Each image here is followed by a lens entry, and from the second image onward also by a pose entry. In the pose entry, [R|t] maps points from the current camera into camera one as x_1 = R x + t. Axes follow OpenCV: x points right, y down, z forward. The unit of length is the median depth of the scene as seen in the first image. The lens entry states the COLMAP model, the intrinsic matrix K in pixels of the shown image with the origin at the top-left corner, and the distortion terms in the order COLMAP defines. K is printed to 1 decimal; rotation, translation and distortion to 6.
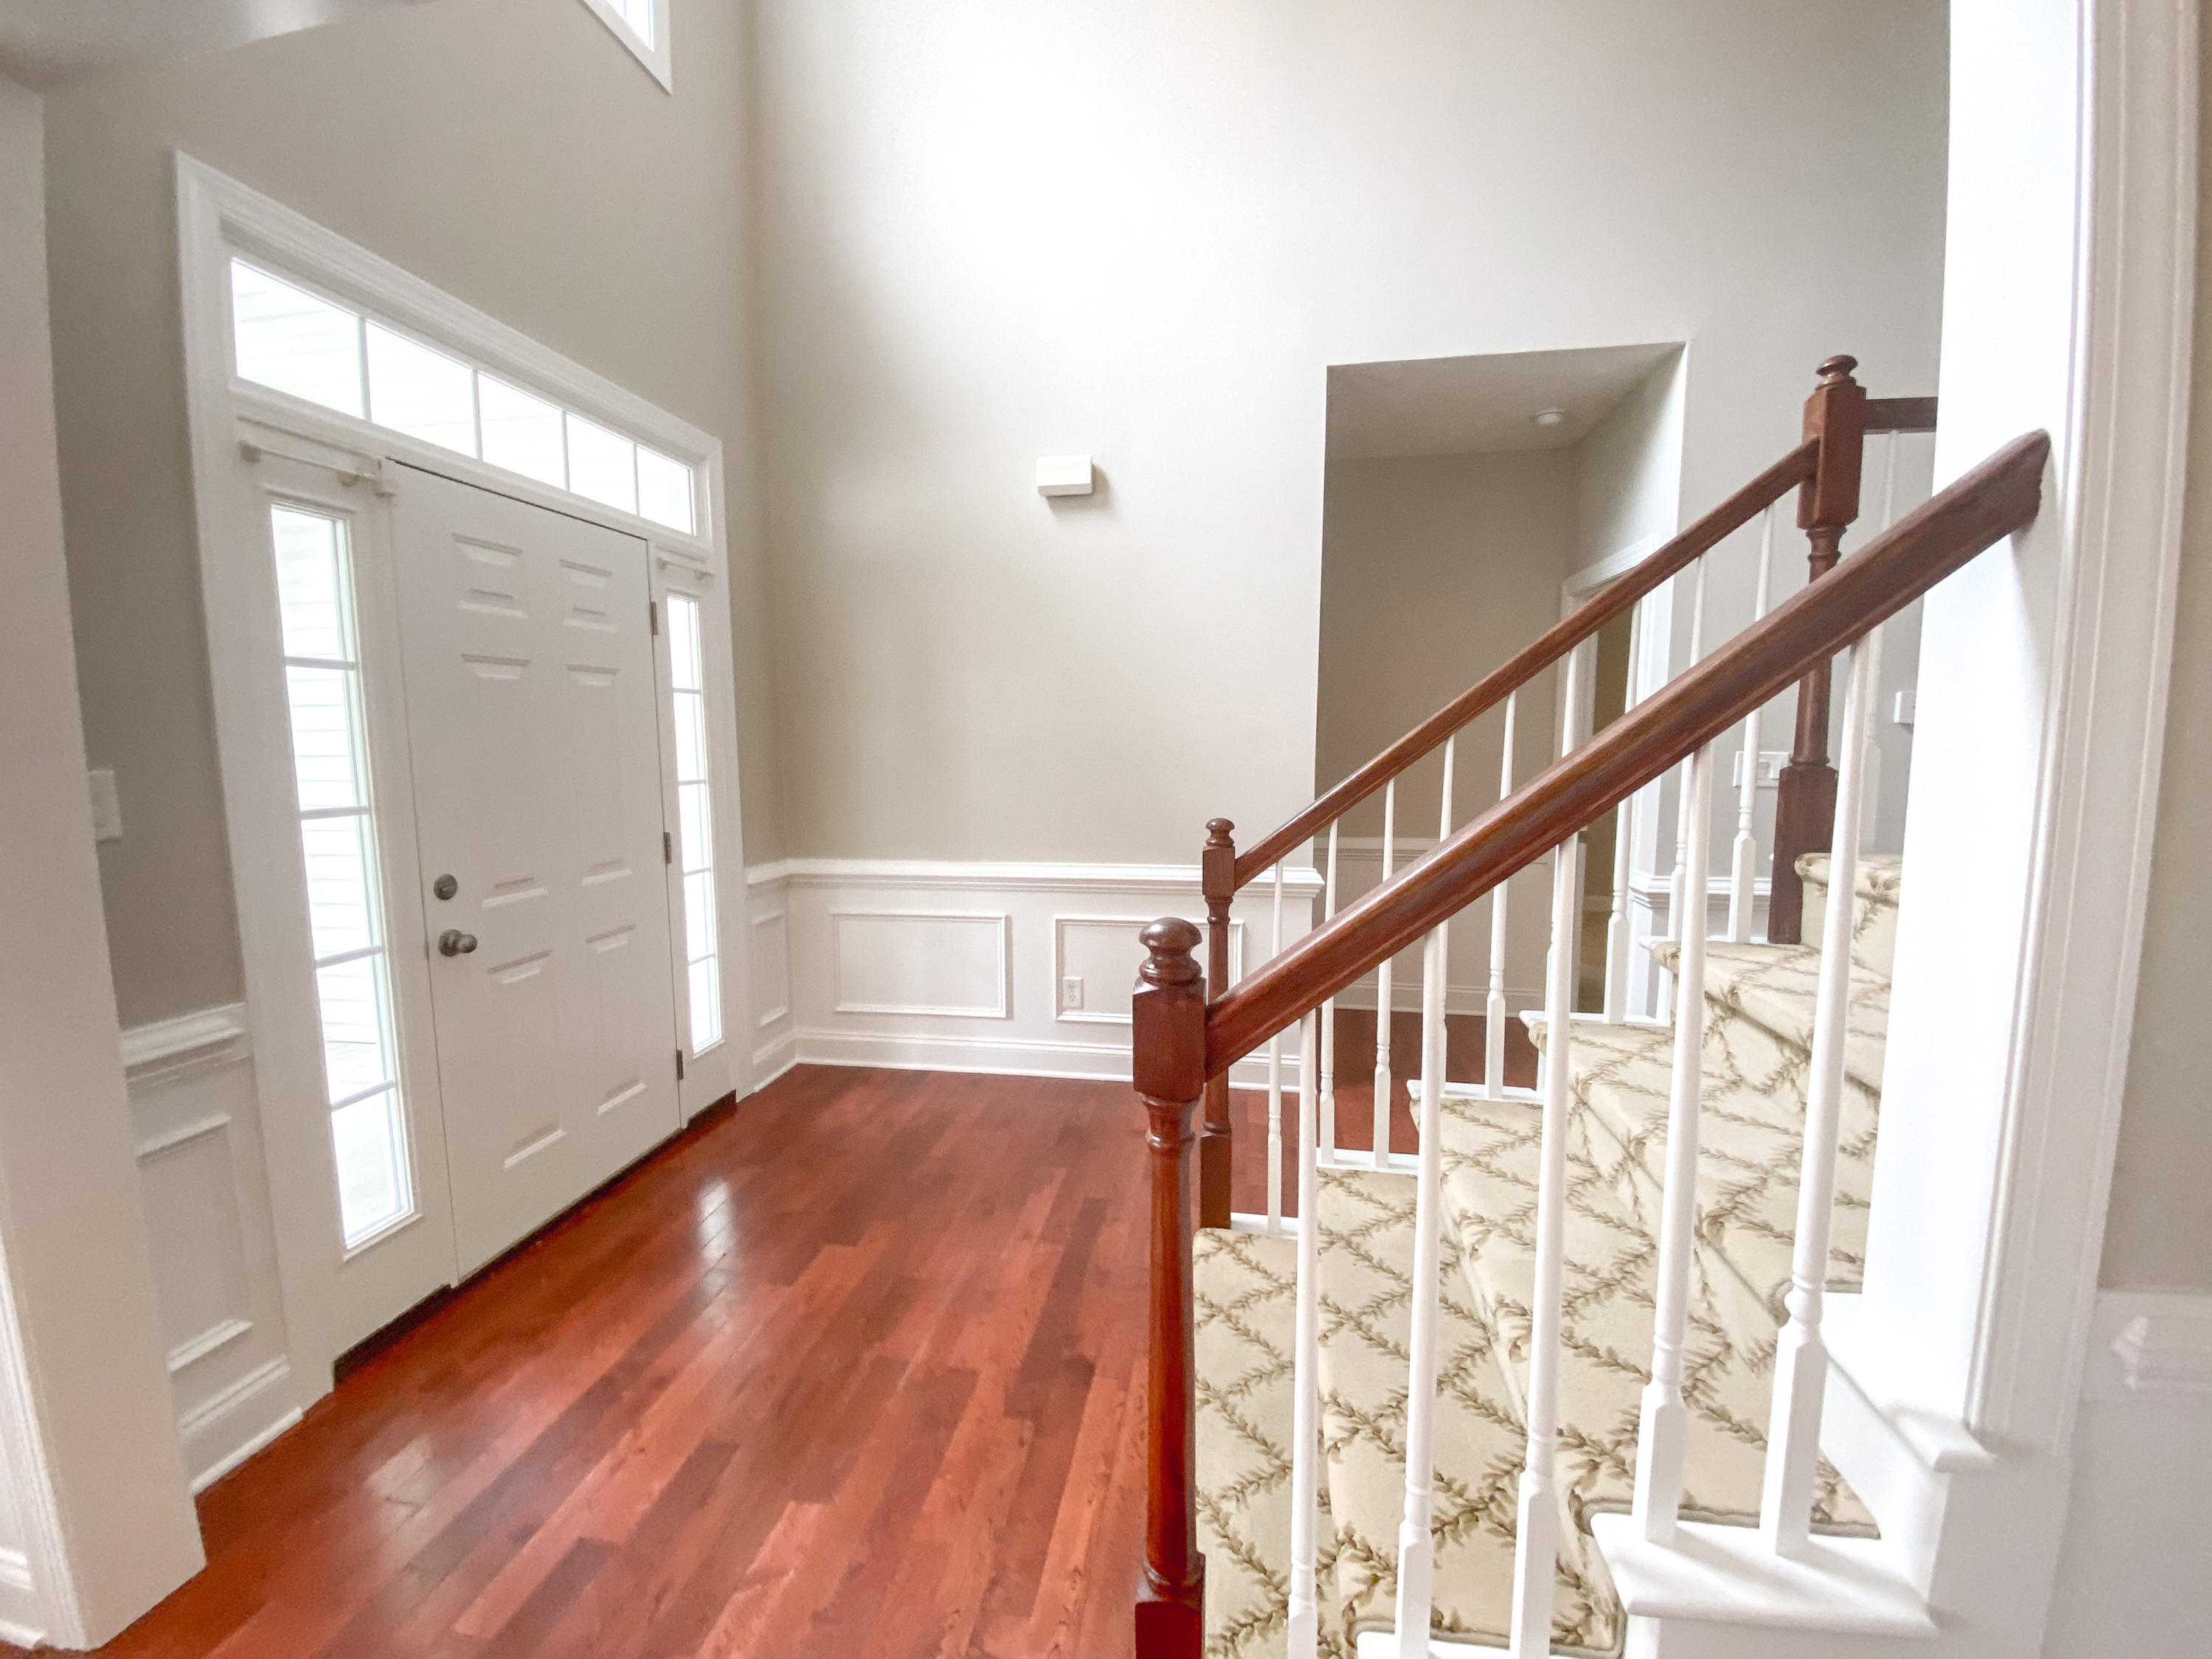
lens RADIAL K [[874.8, 0, 1106.0], [0, 874.8, 829.5], [0, 0, 1]] dist [0.021038, -0.019257]
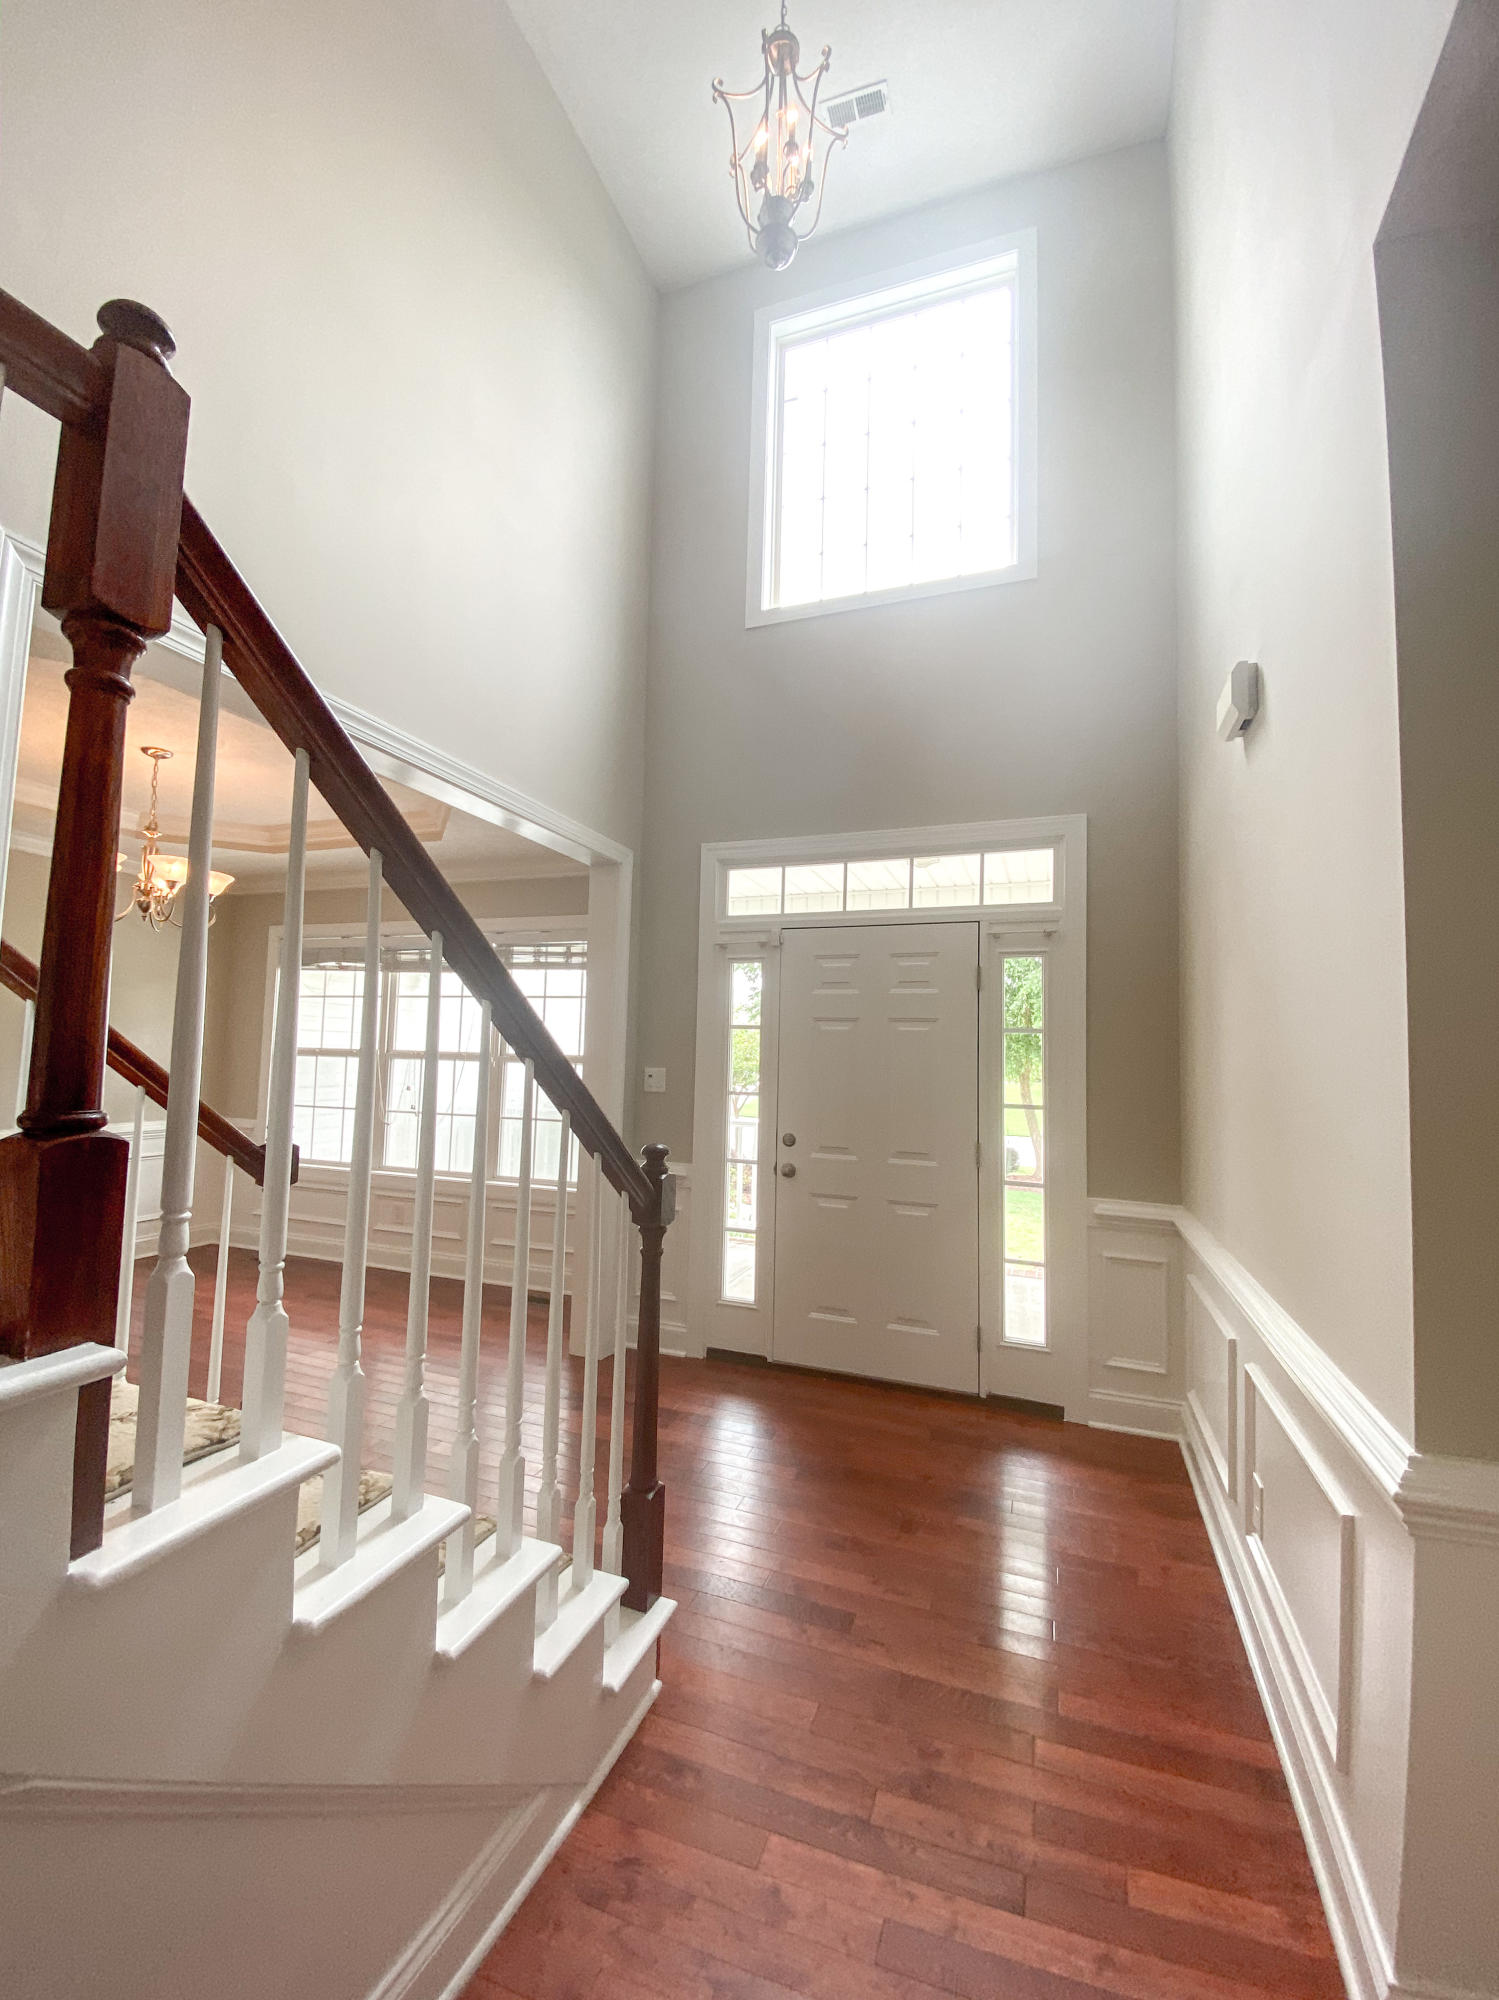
lens RADIAL K [[791.0, 0, 749.5], [0, 791.0, 1000.0], [0, 0, 1]] dist [0.021038, -0.019257]
pose [[-0.171521, -0.073875, -0.982407, 0.738272], [-0.132710, 0.989828, -0.051263, -0.103540], [0.976201, 0.121582, -0.179581, 0.906914]]
